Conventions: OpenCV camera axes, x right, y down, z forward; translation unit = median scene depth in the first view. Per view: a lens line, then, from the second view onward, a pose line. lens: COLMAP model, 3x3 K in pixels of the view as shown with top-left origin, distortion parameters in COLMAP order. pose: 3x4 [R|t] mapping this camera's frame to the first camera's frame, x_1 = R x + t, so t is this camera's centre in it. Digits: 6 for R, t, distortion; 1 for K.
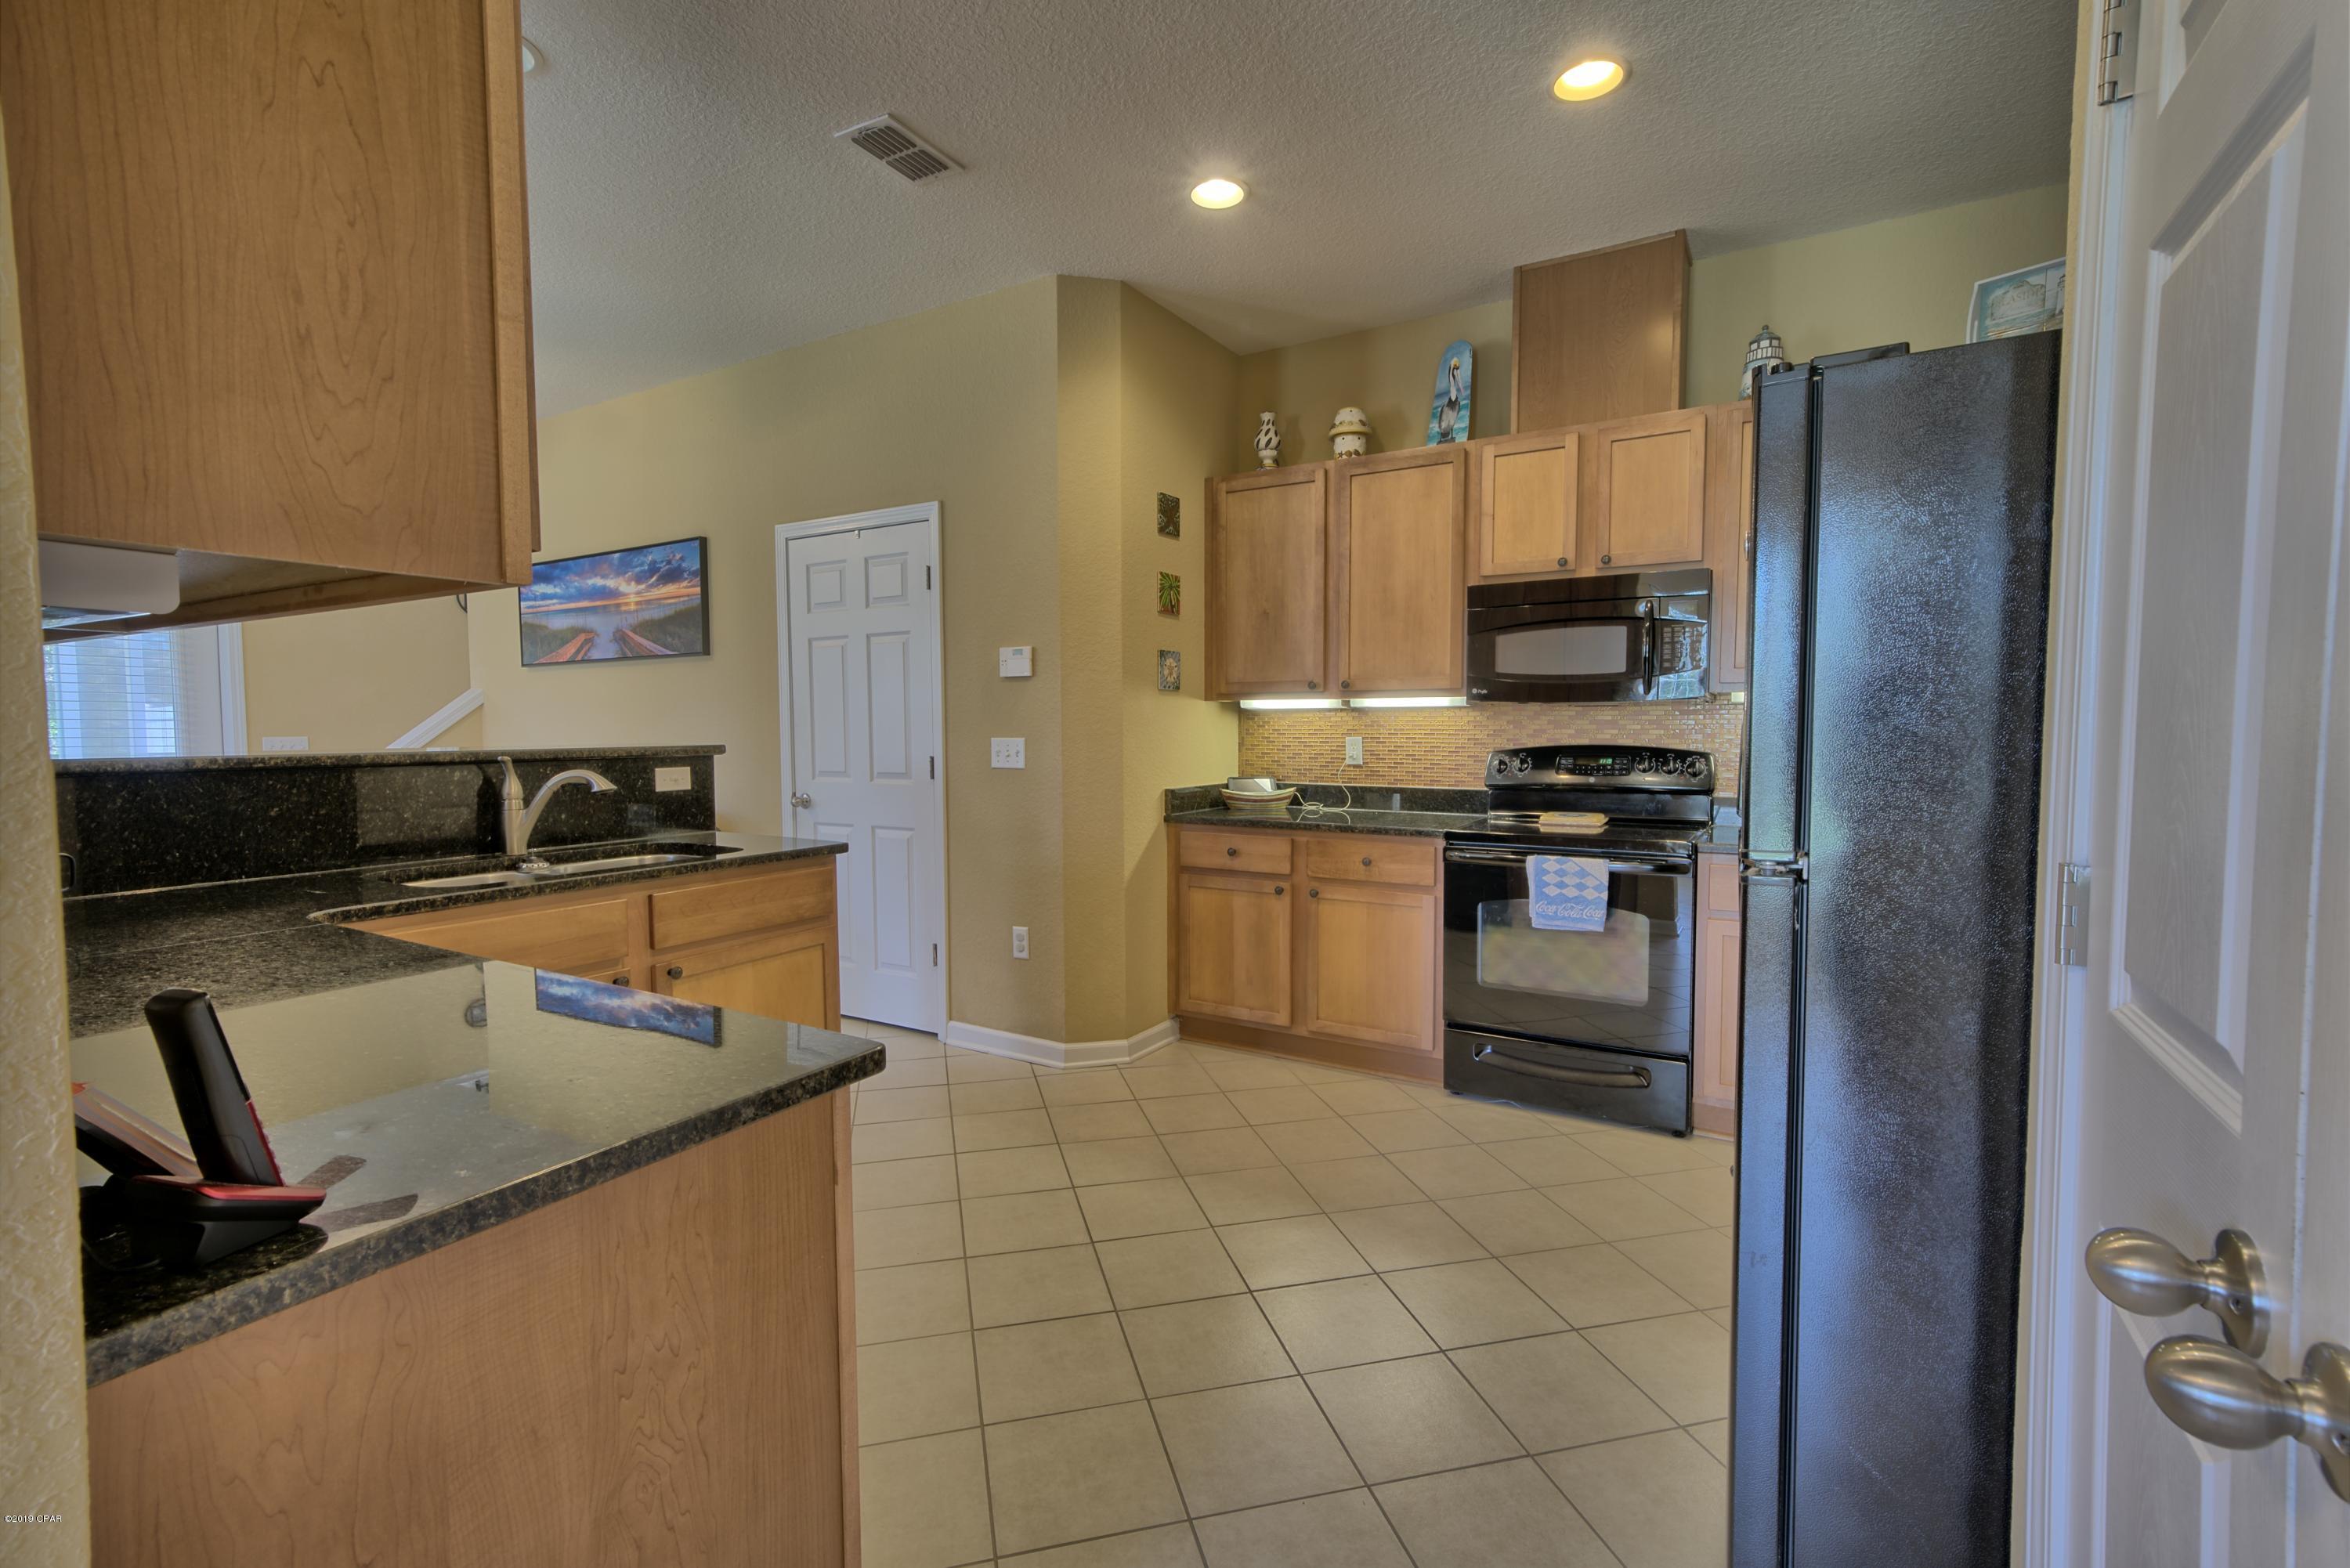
lens RADIAL K [[1013.4, 0, 1178.8], [0, 1013.4, 780.0], [0, 0, 1]] dist [-0.000783, 0.000036]
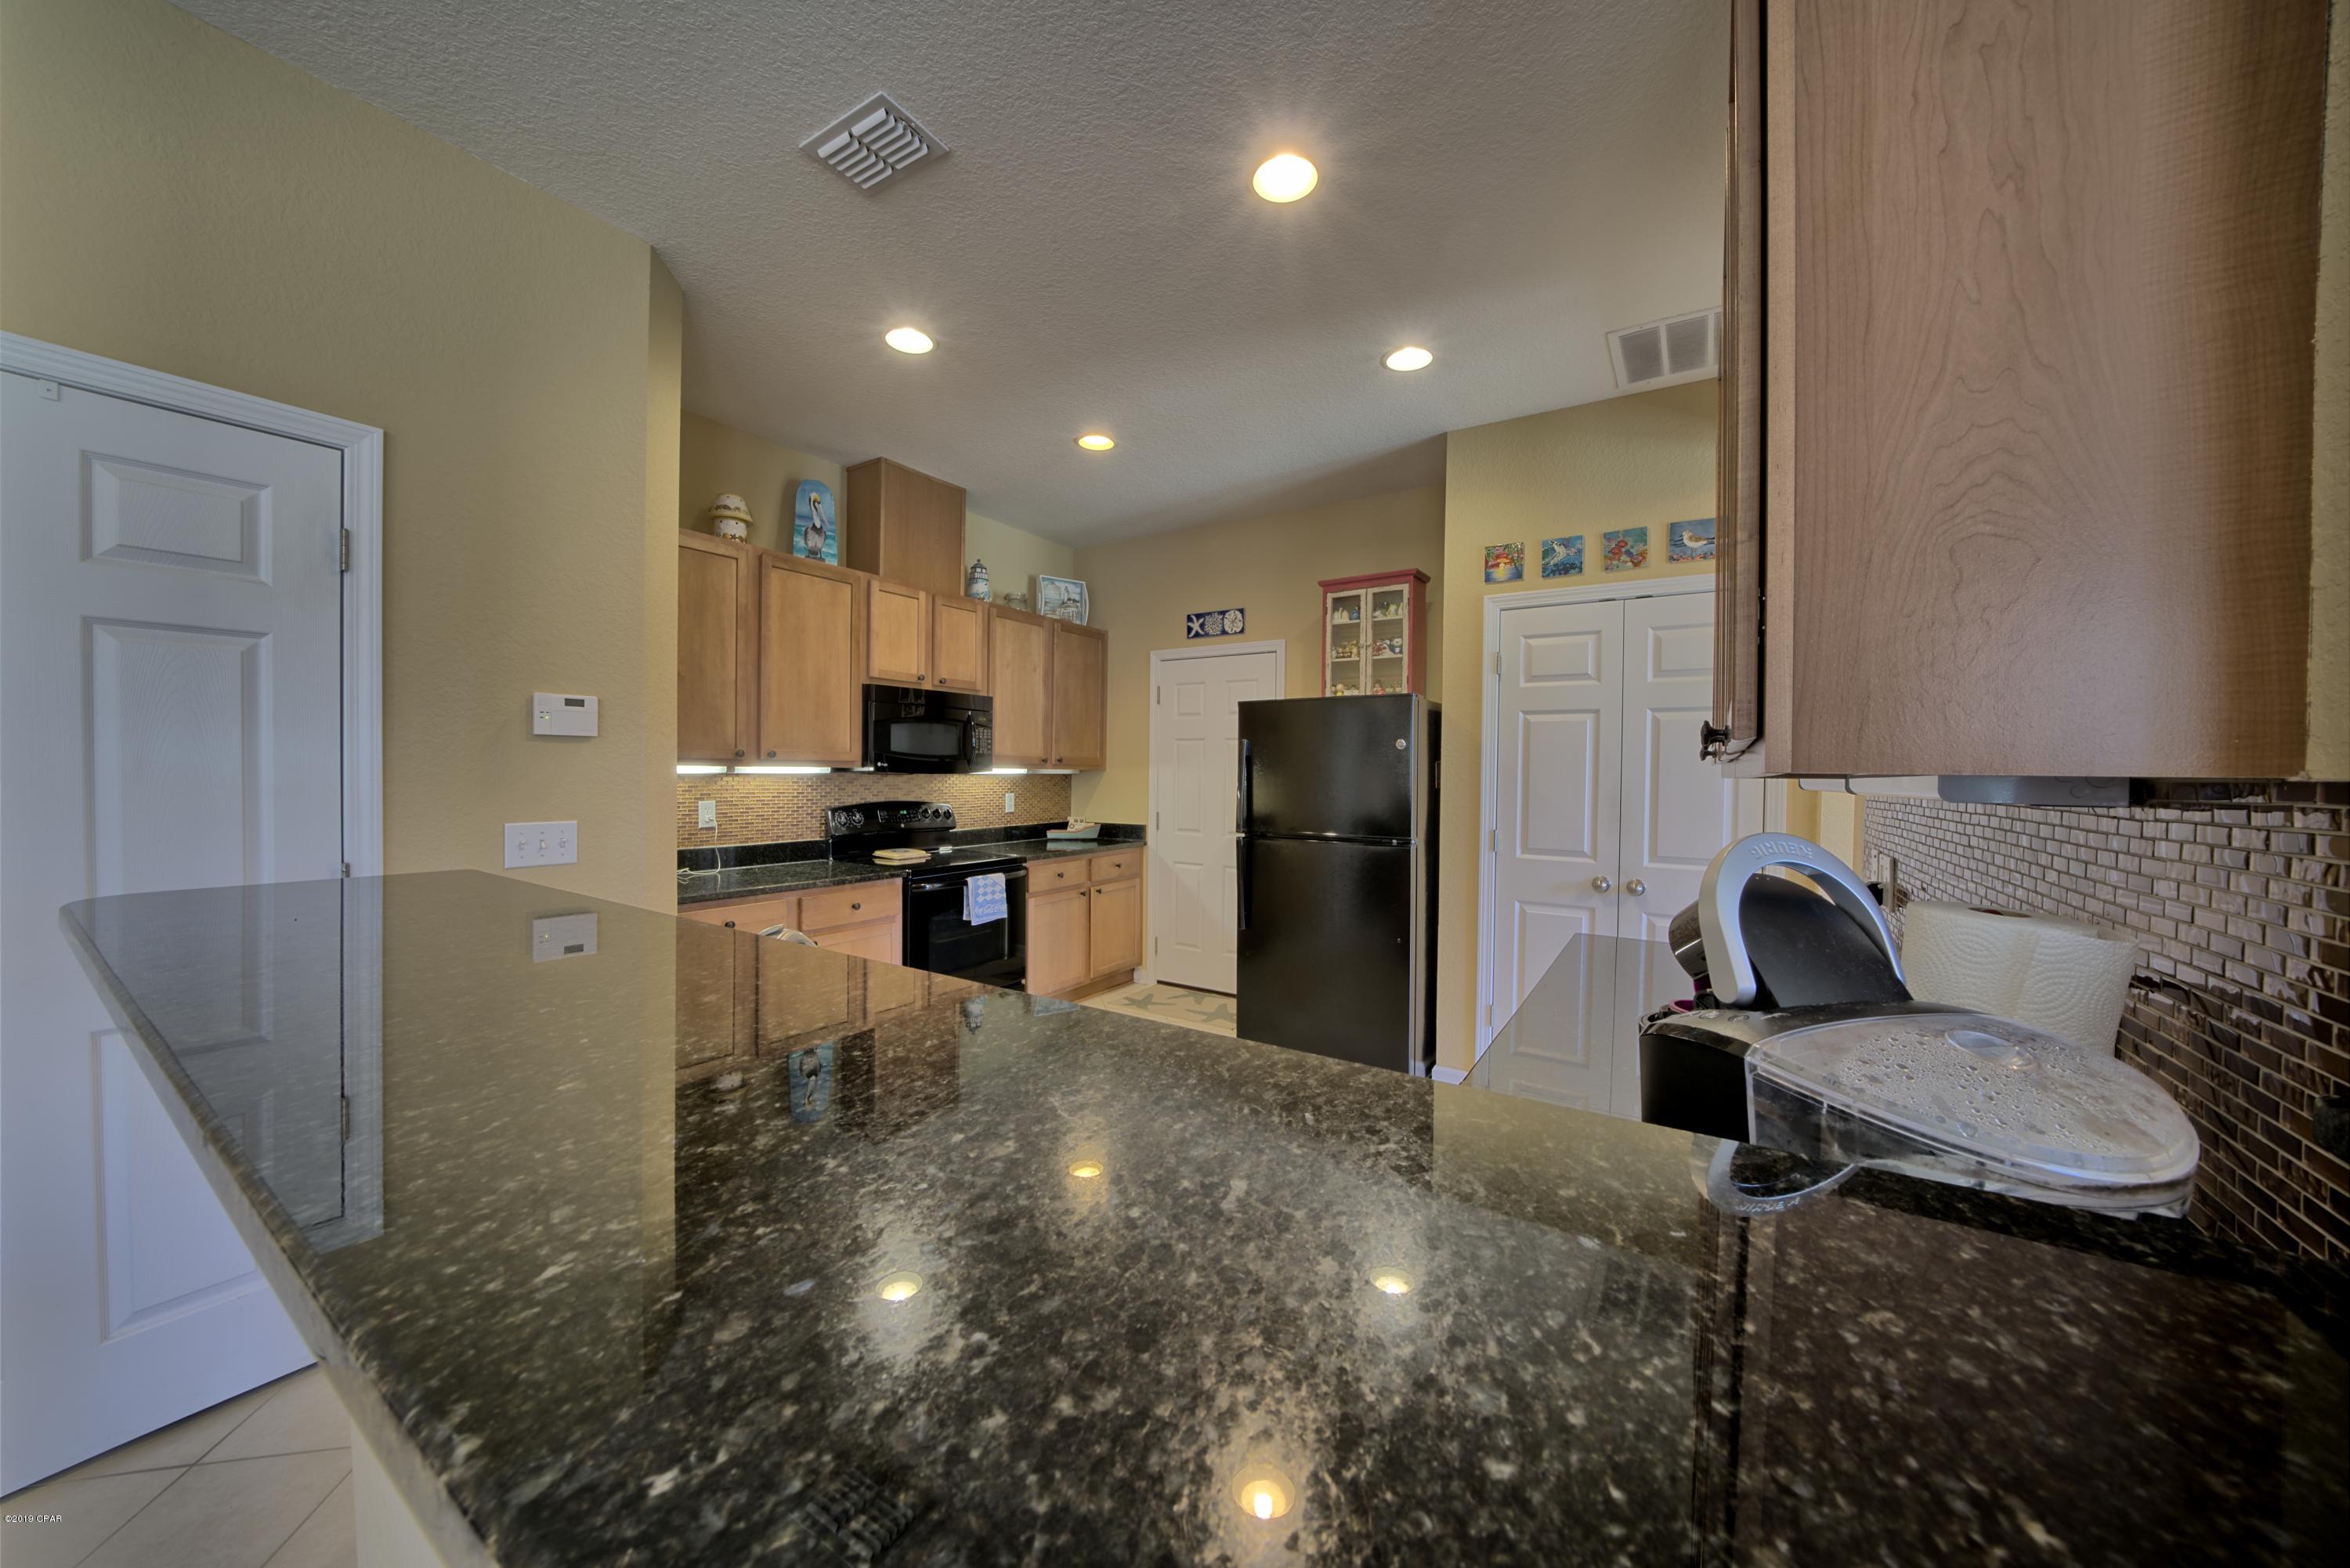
lens RADIAL K [[809.0, 0, 1172.4], [0, 809.0, 782.7], [0, 0, 1]] dist [-0.022694, -0.000002]
pose [[0.035613, -0.016213, 0.999234, -0.711982], [0.038103, 0.999163, 0.014854, -0.061997], [-0.998639, 0.037545, 0.036201, 0.552800]]
